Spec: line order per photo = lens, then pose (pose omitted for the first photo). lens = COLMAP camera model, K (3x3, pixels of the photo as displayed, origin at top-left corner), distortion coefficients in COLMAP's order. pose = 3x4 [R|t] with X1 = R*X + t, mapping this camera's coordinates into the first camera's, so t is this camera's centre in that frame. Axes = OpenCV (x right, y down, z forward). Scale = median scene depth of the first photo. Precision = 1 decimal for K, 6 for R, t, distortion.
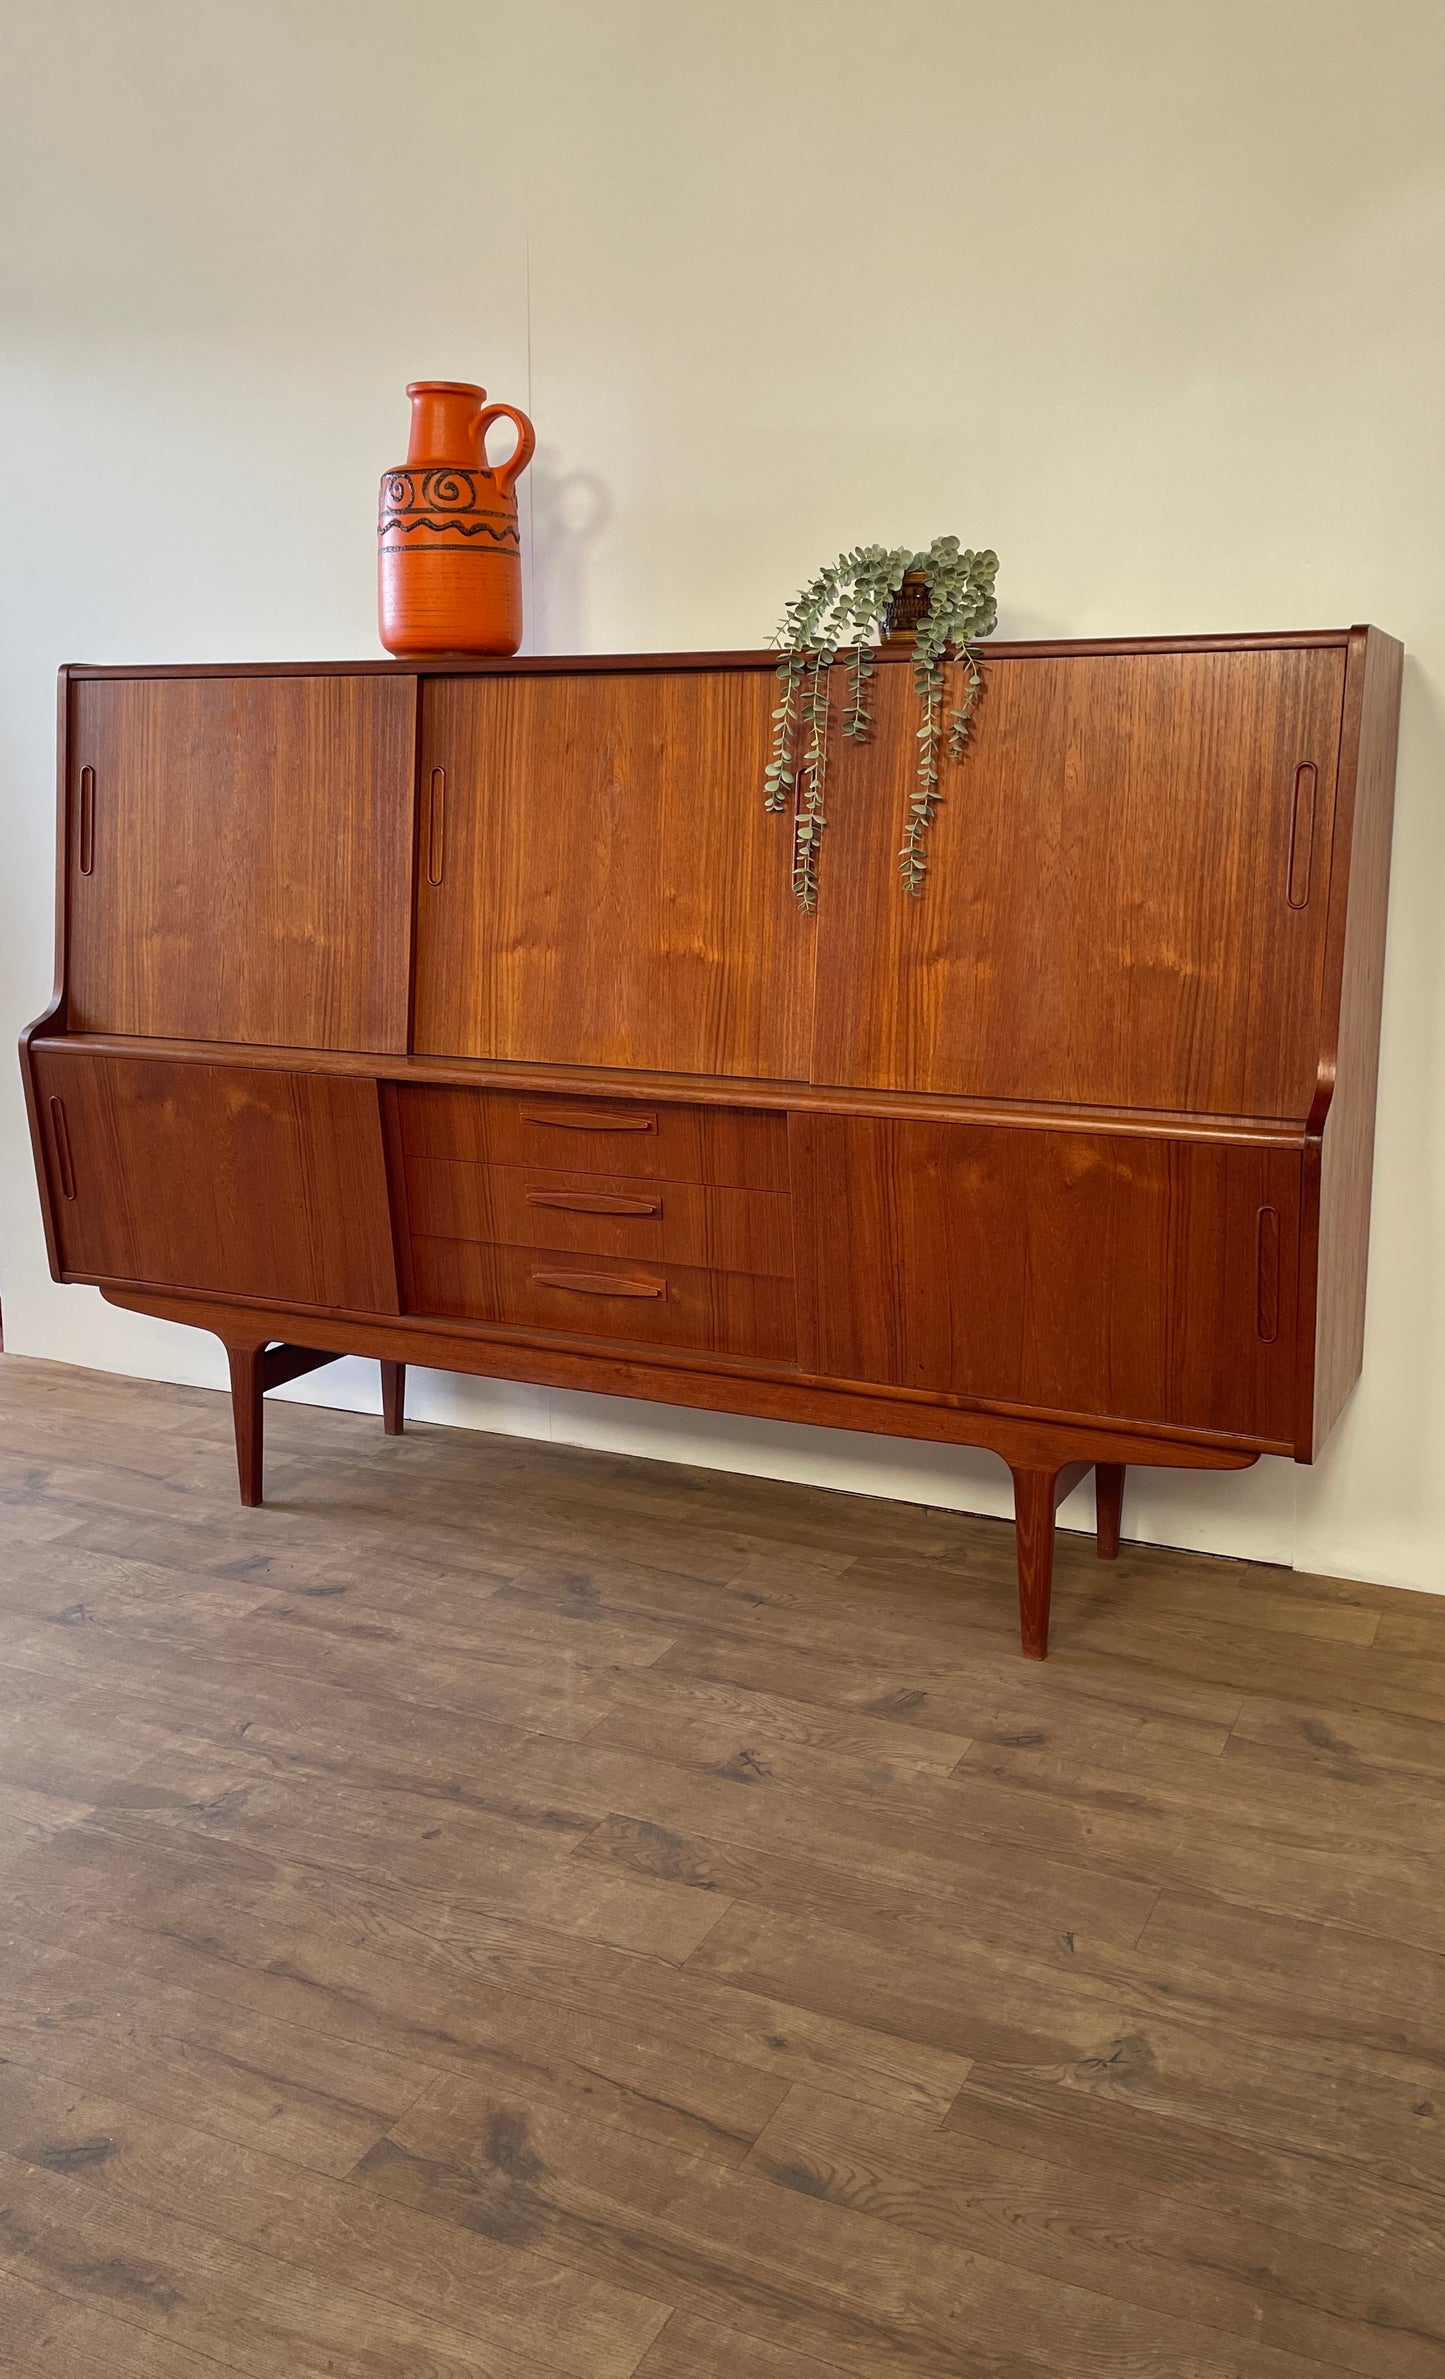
lens RADIAL K [[1955.8, 0, 723.8], [0, 1955.8, 1092.8], [0, 0, 1]] dist [0.094834, -0.053180]
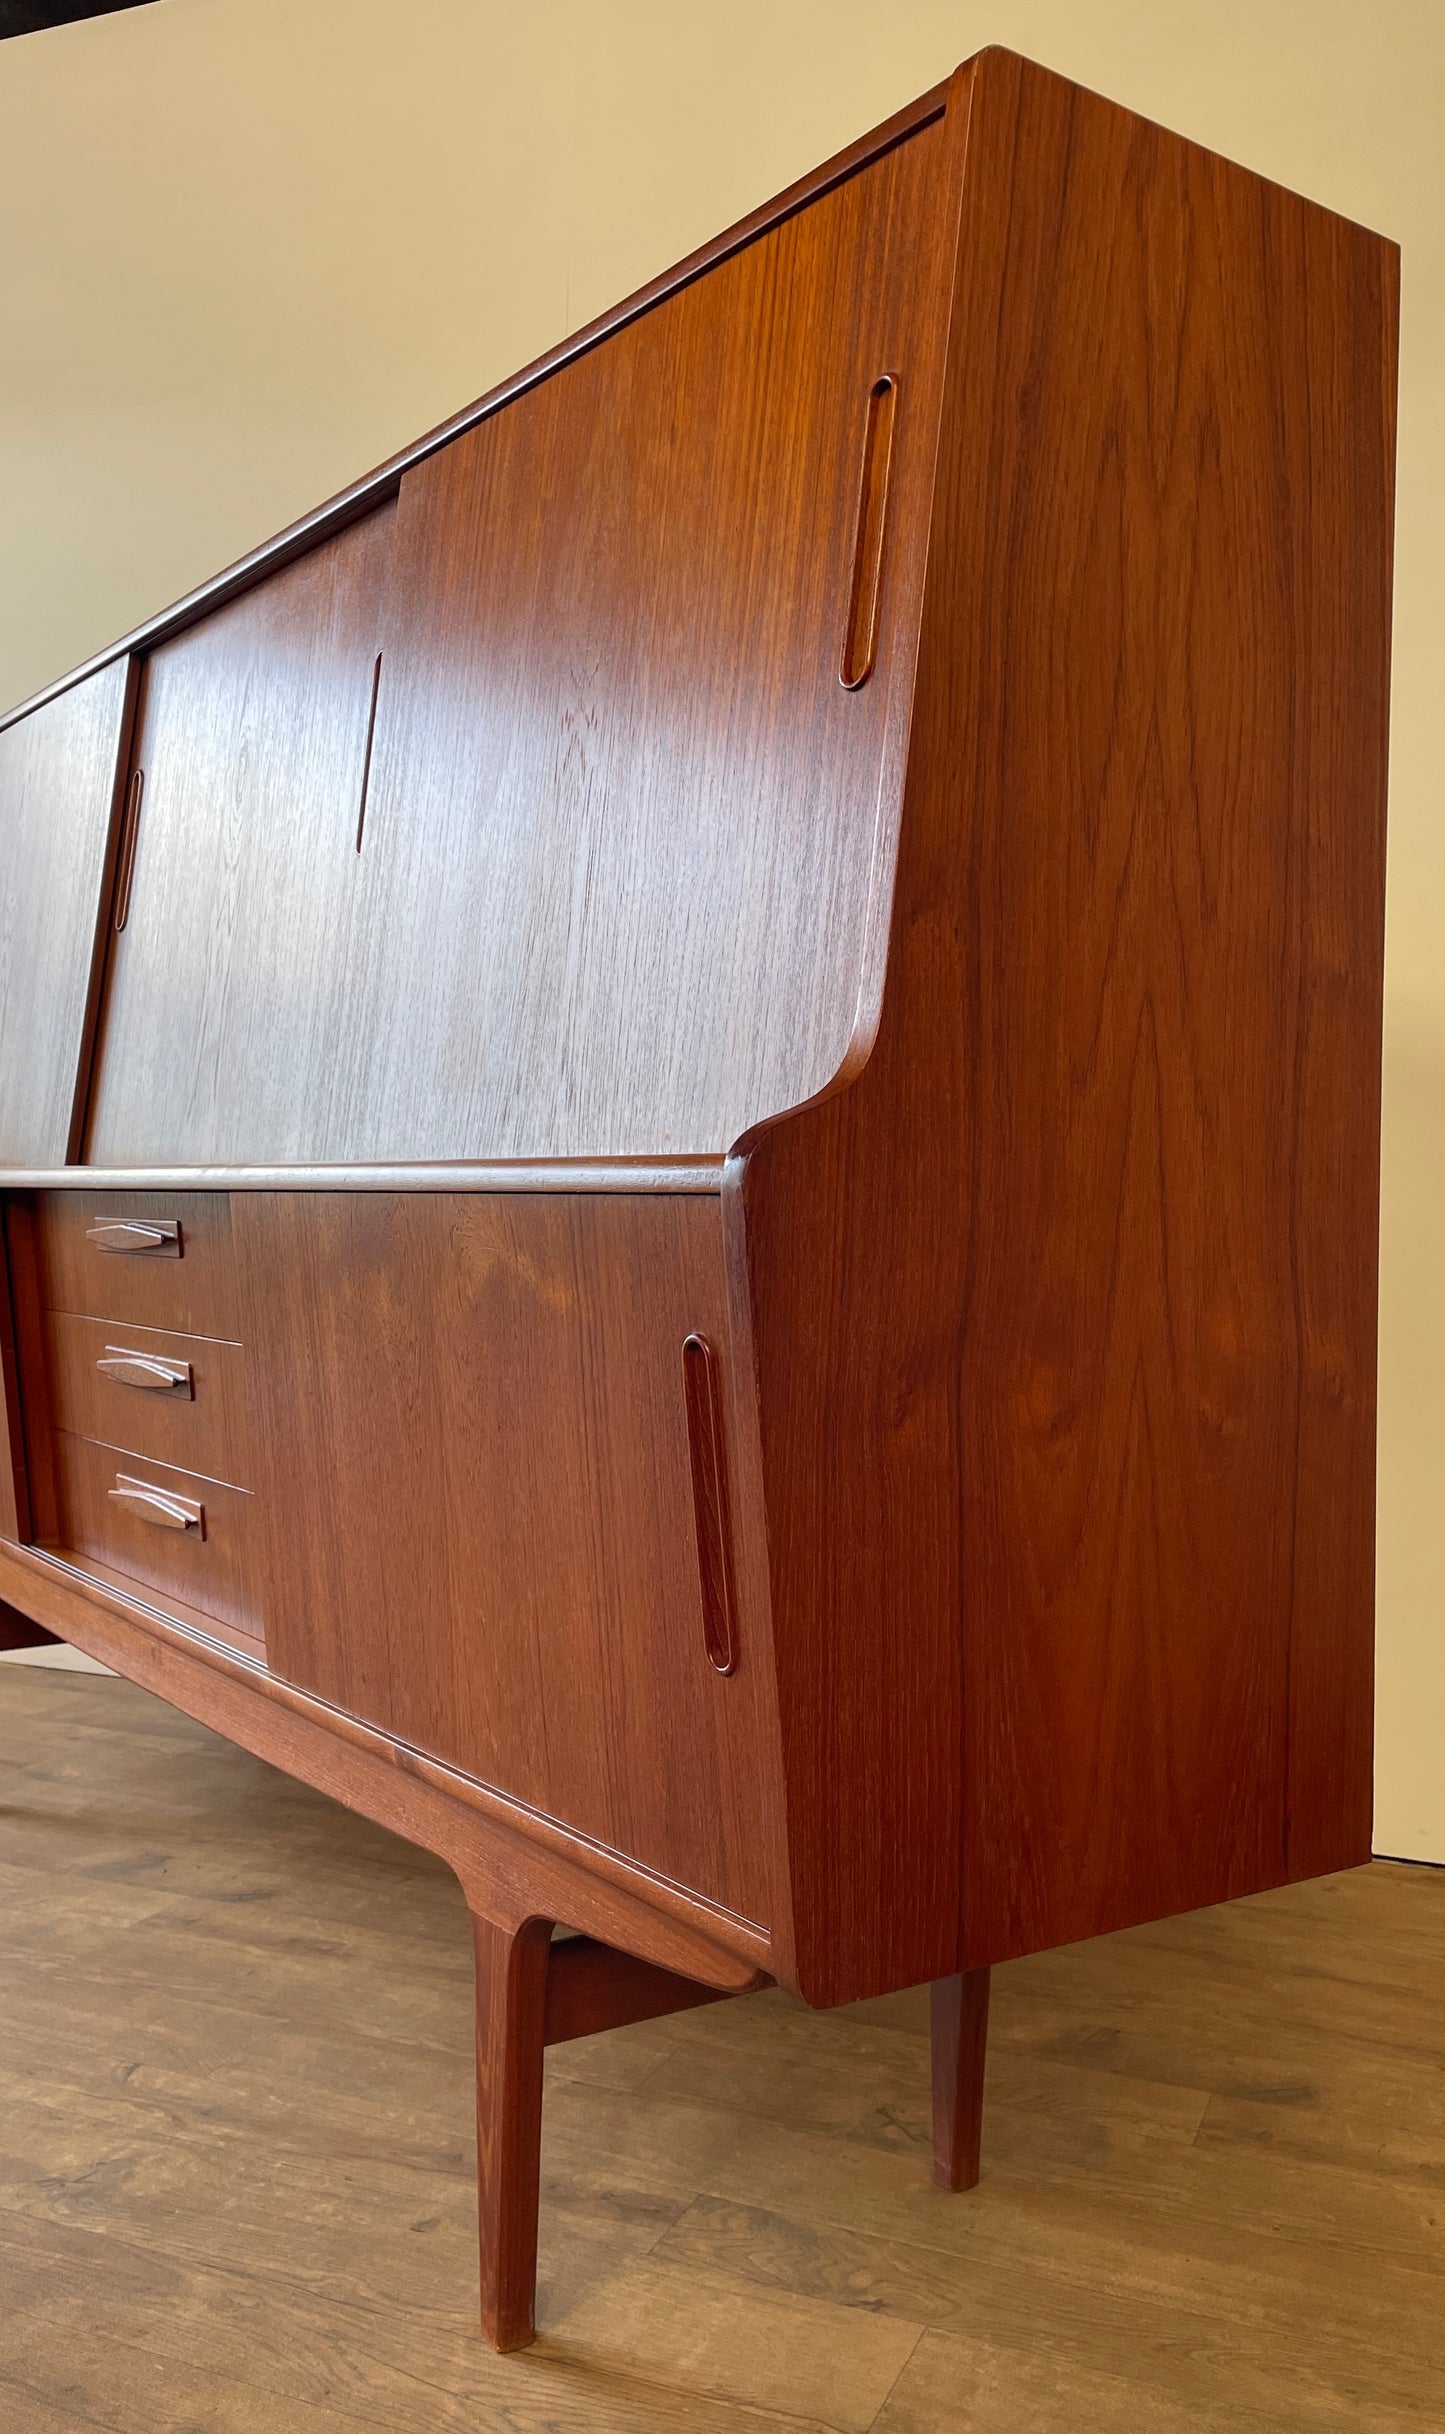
lens RADIAL K [[1974.5, 0, 699.0], [0, 1974.5, 1145.9], [0, 0, 1]] dist [0.037698, -0.006603]
pose [[0.868328, 0.001551, -0.495988, 0.415910], [-0.097882, 0.980865, -0.168294, 0.075780], [0.486236, 0.194683, 0.851864, 0.531513]]
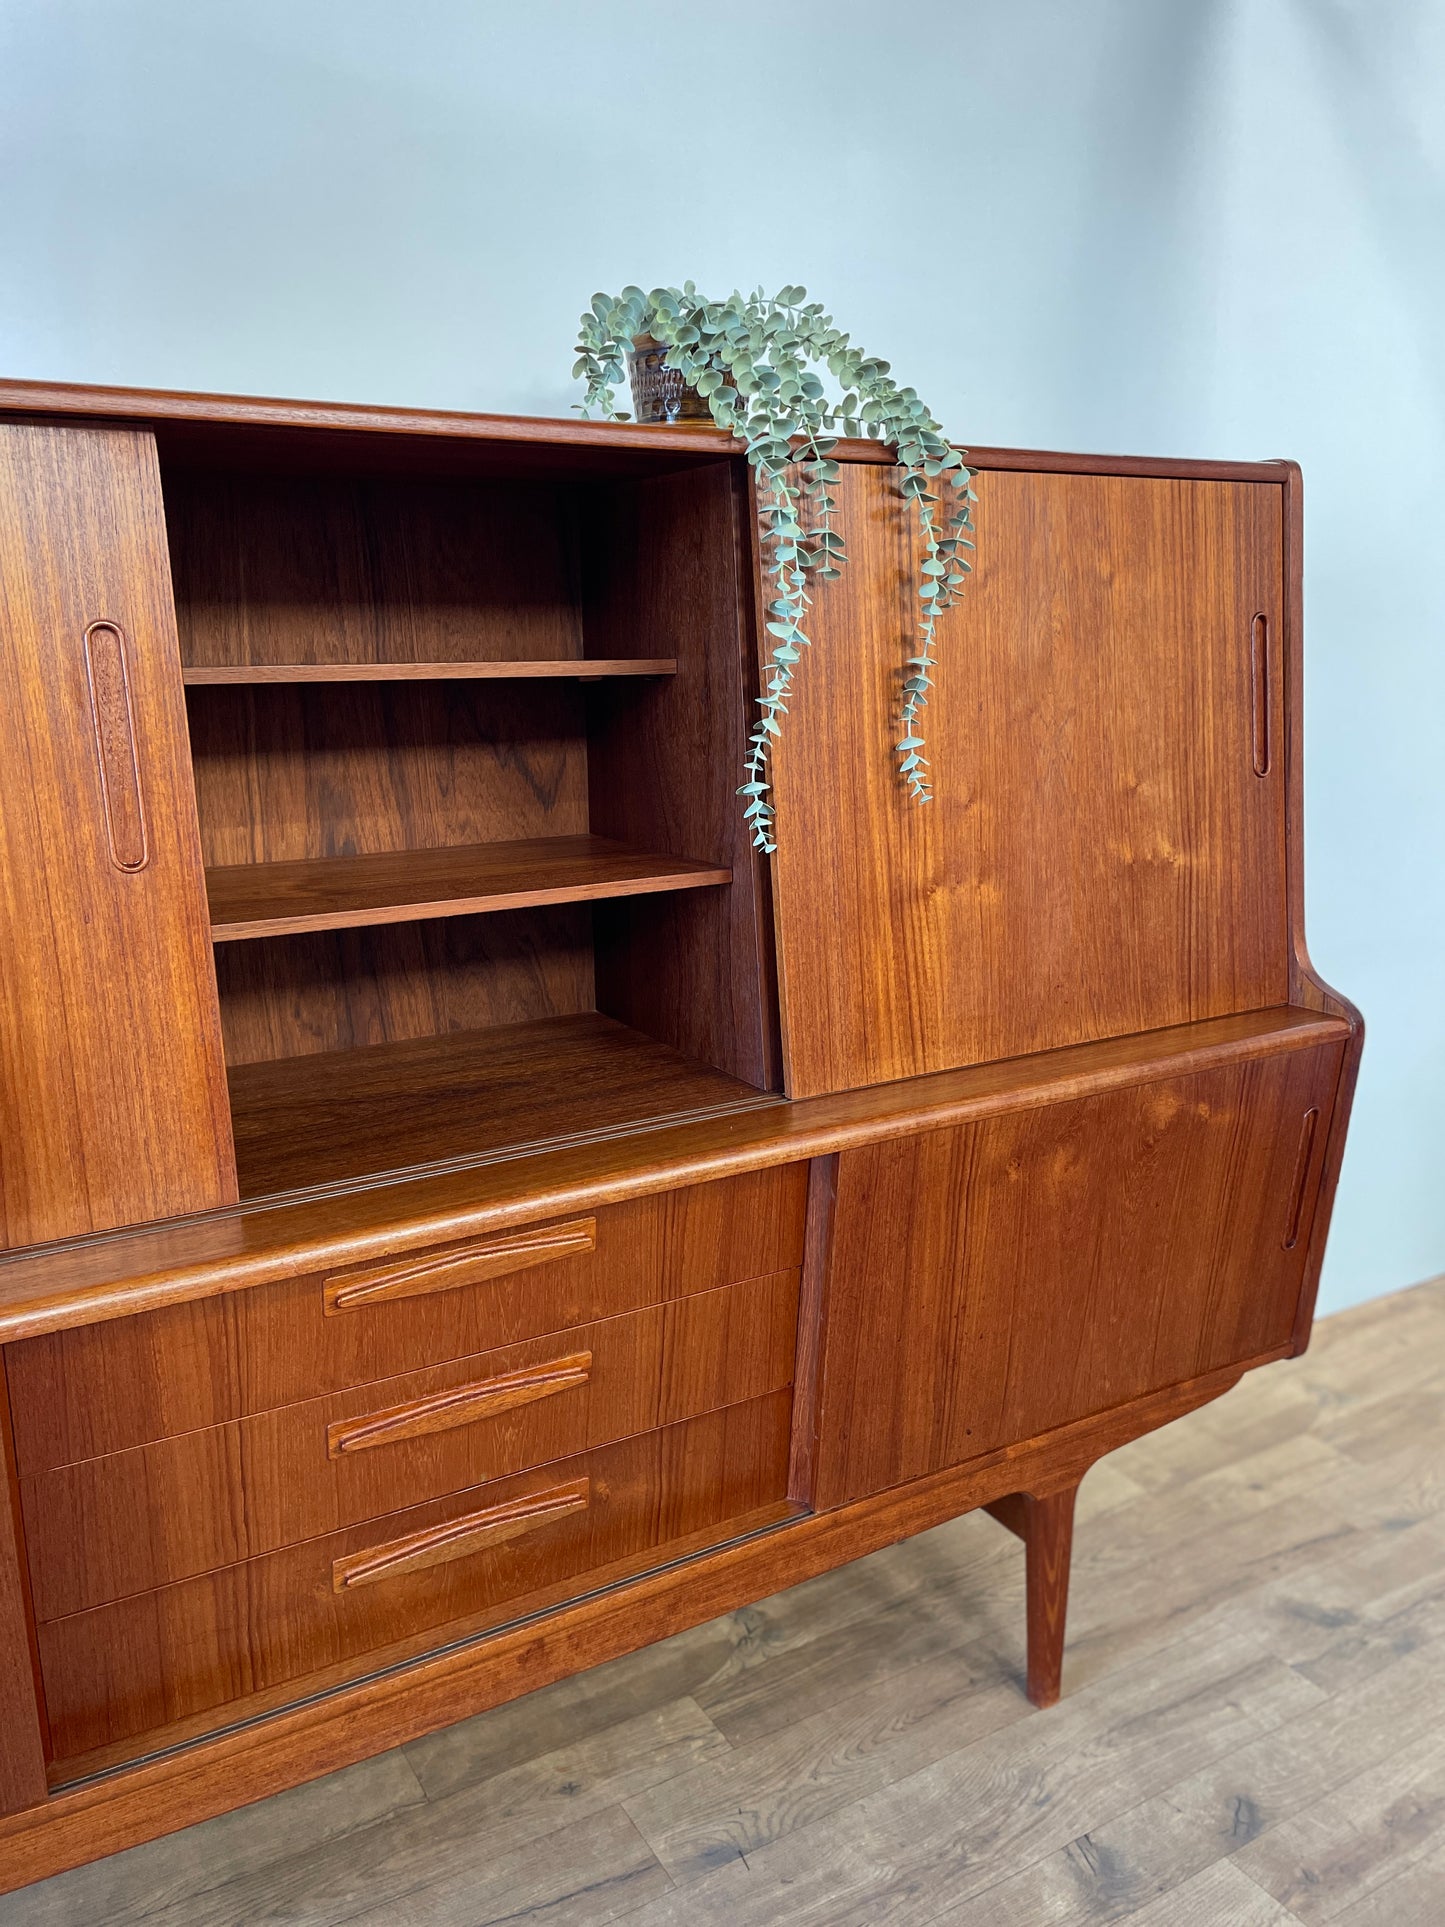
lens RADIAL K [[1464.6, 0, 726.3], [0, 1464.6, 953.5], [0, 0, 1]] dist [0.082674, -0.107463]
pose [[0.561175, -0.182686, 0.807285, -0.349184], [0.145722, 0.981910, 0.120906, -0.112989], [-0.814768, 0.049790, 0.577645, 0.699514]]
